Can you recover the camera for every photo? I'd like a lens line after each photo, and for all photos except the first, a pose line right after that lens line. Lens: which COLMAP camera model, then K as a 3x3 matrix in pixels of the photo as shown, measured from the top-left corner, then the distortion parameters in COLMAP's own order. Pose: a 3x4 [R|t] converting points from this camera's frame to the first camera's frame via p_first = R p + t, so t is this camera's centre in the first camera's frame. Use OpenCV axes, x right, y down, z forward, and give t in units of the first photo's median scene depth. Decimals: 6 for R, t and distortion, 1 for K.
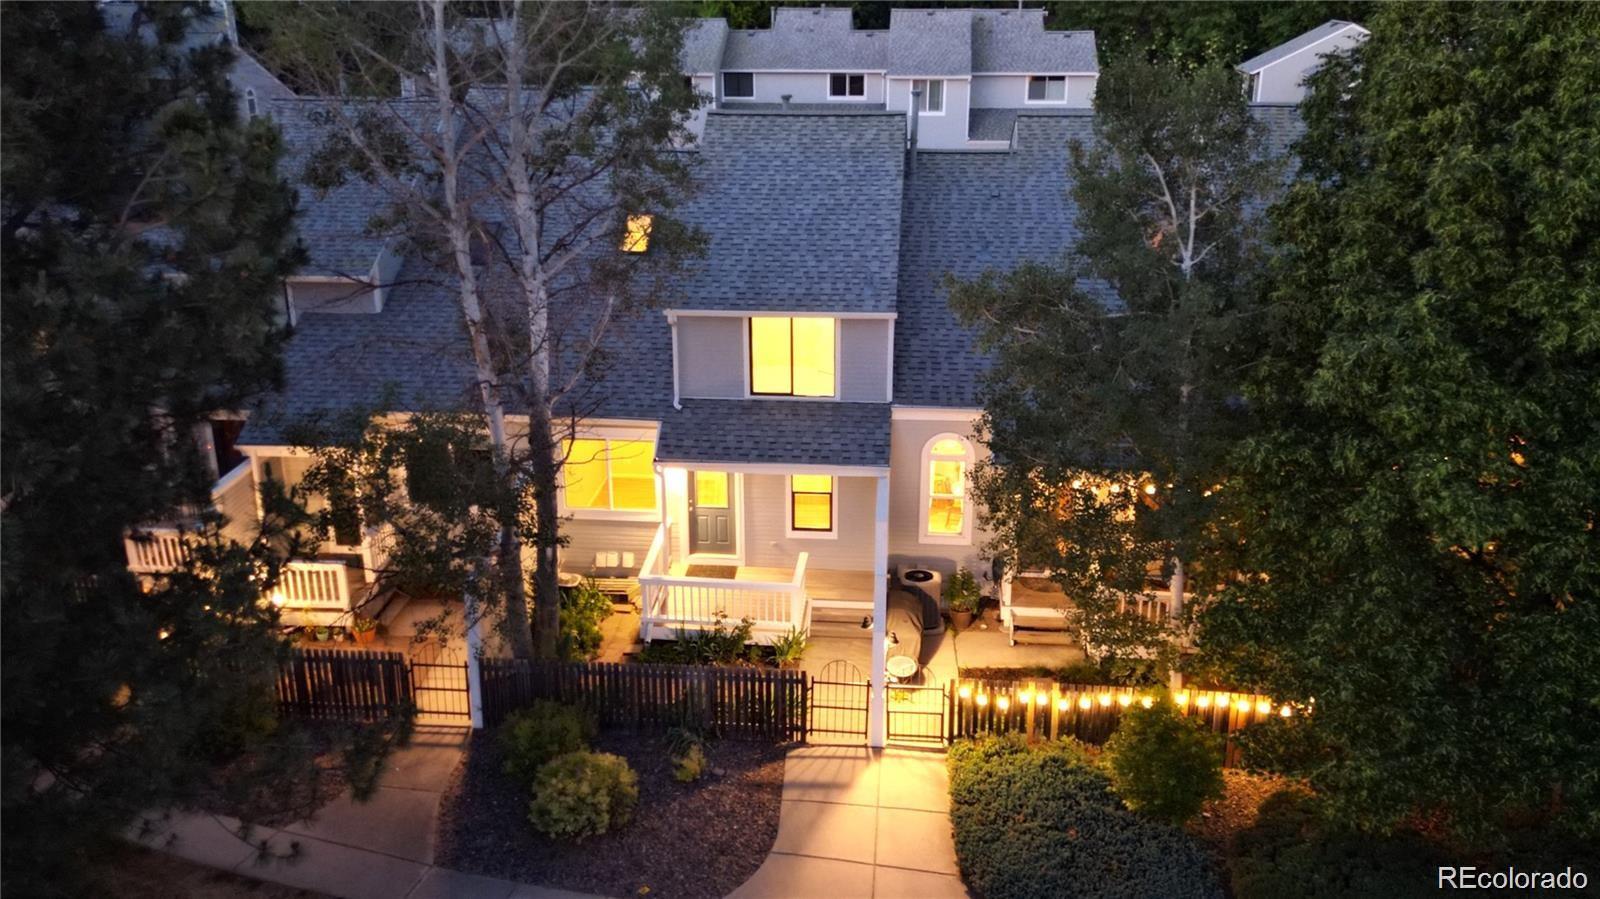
lens RADIAL K [[1306.8, 0, 800.0], [0, 1306.8, 449.5], [0, 0, 1]] dist [-0.004222, -0.004644]
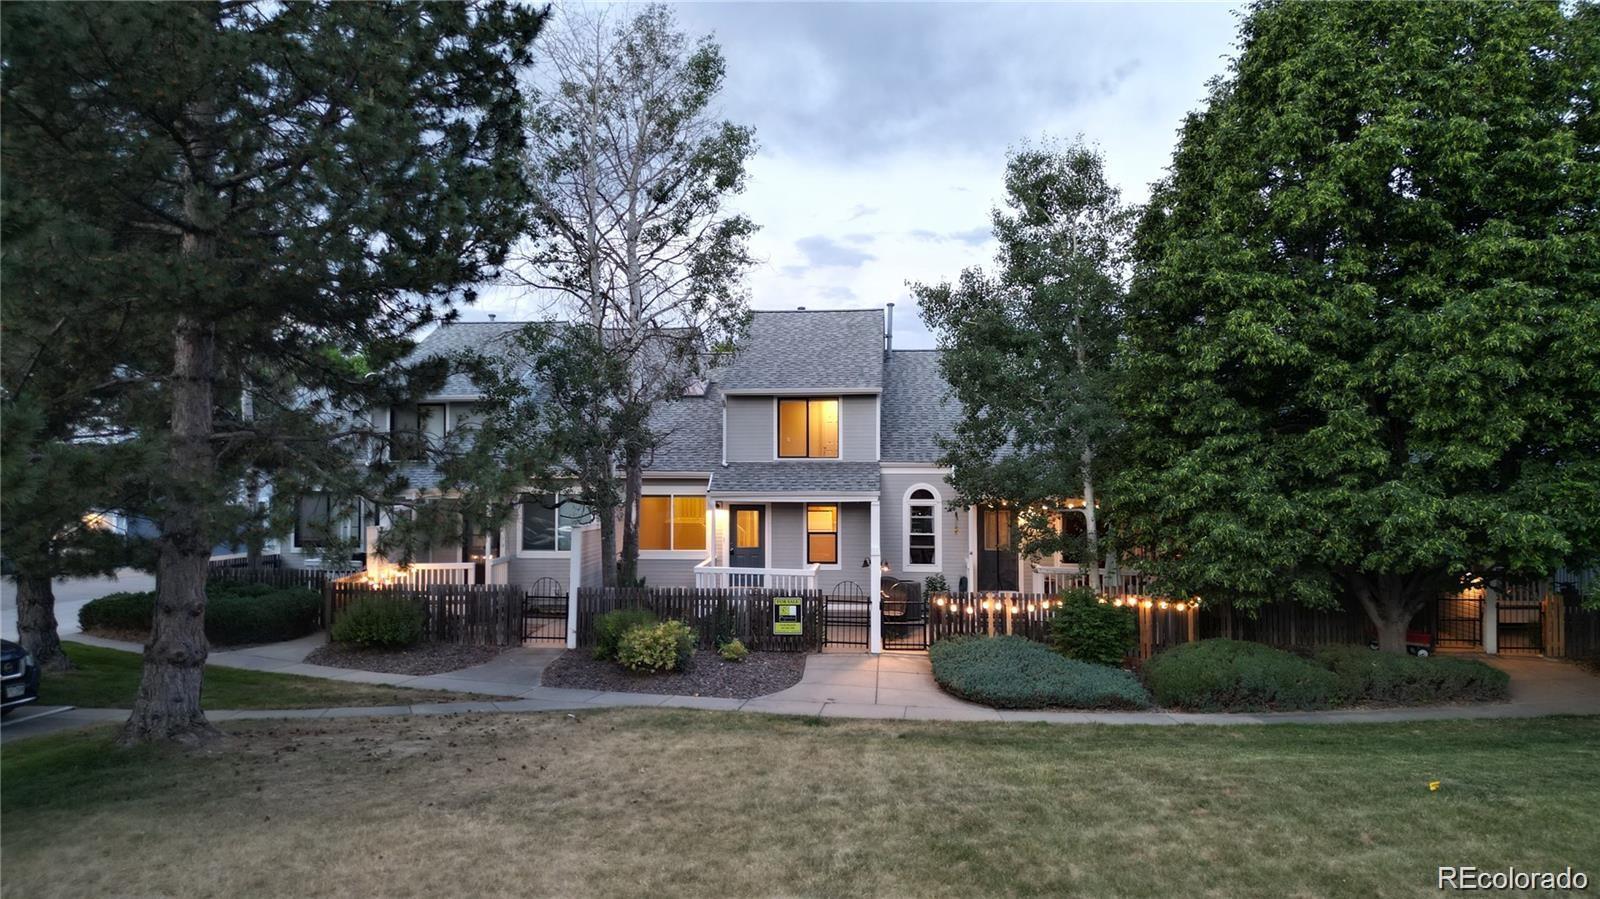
lens RADIAL K [[1080.2, 0, 800.0], [0, 1080.2, 449.5], [0, 0, 1]] dist [0.023422, -0.046677]
pose [[0.999985, 0.002992, 0.004576, -0.026275], [-0.001144, 0.932955, -0.359992, 0.484768], [-0.005346, 0.359981, 0.932944, -0.100955]]
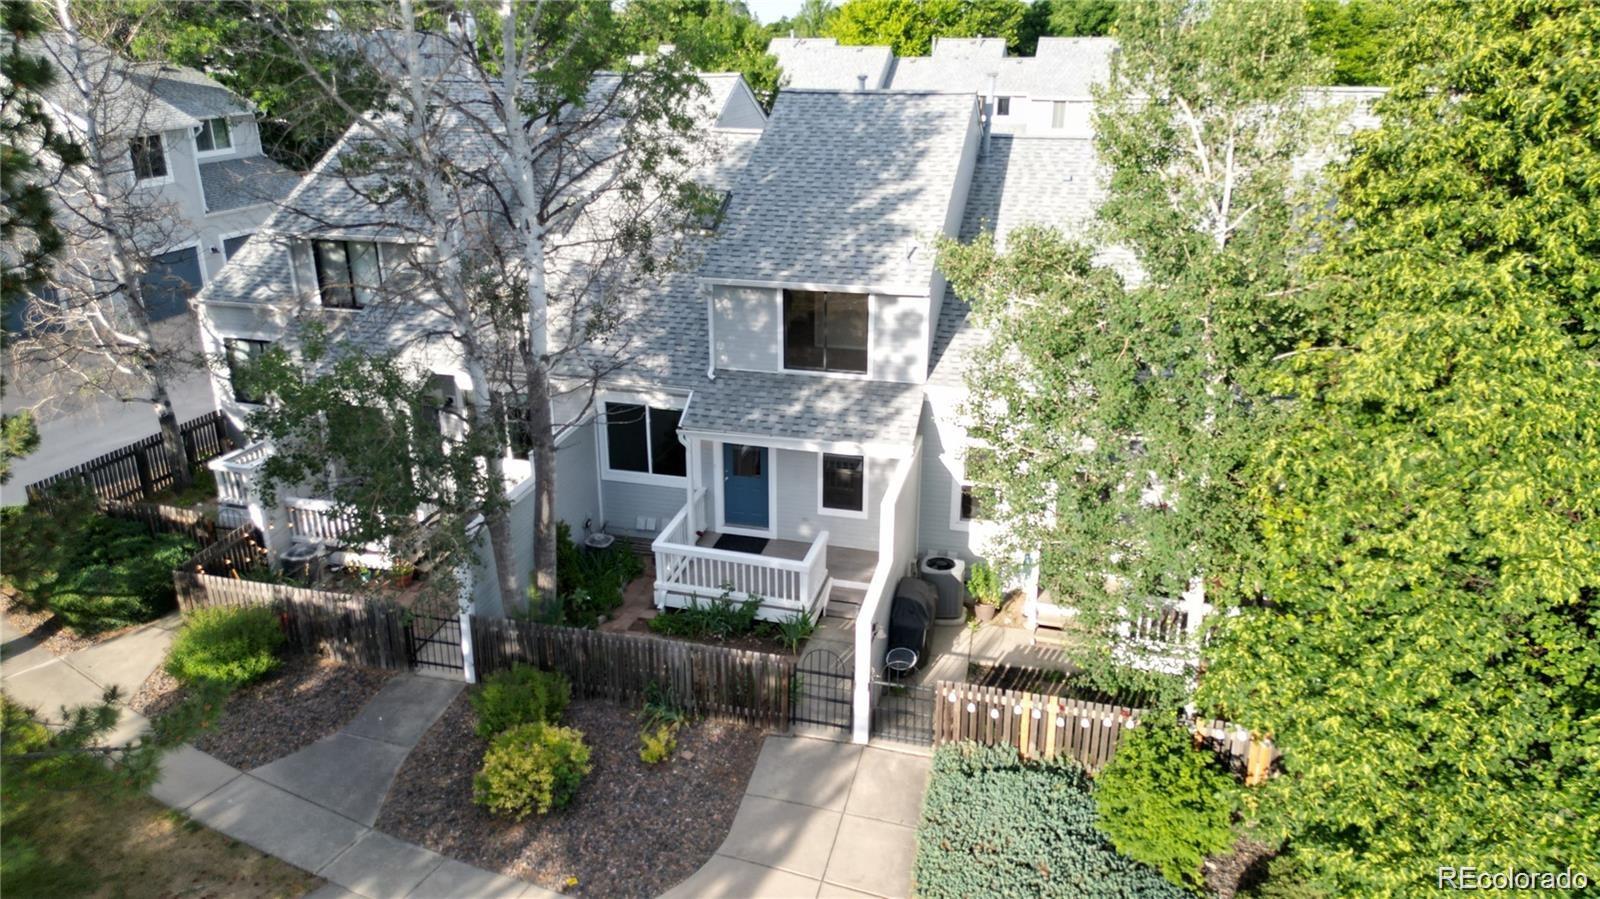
lens RADIAL K [[1080.2, 0, 800.0], [0, 1080.2, 449.5], [0, 0, 1]] dist [0.023422, -0.046677]
pose [[0.986006, 0.060339, -0.155405, 0.141548], [-0.057303, 0.998070, 0.023948, -0.001027], [0.156550, -0.014708, 0.987561, 0.253364]]
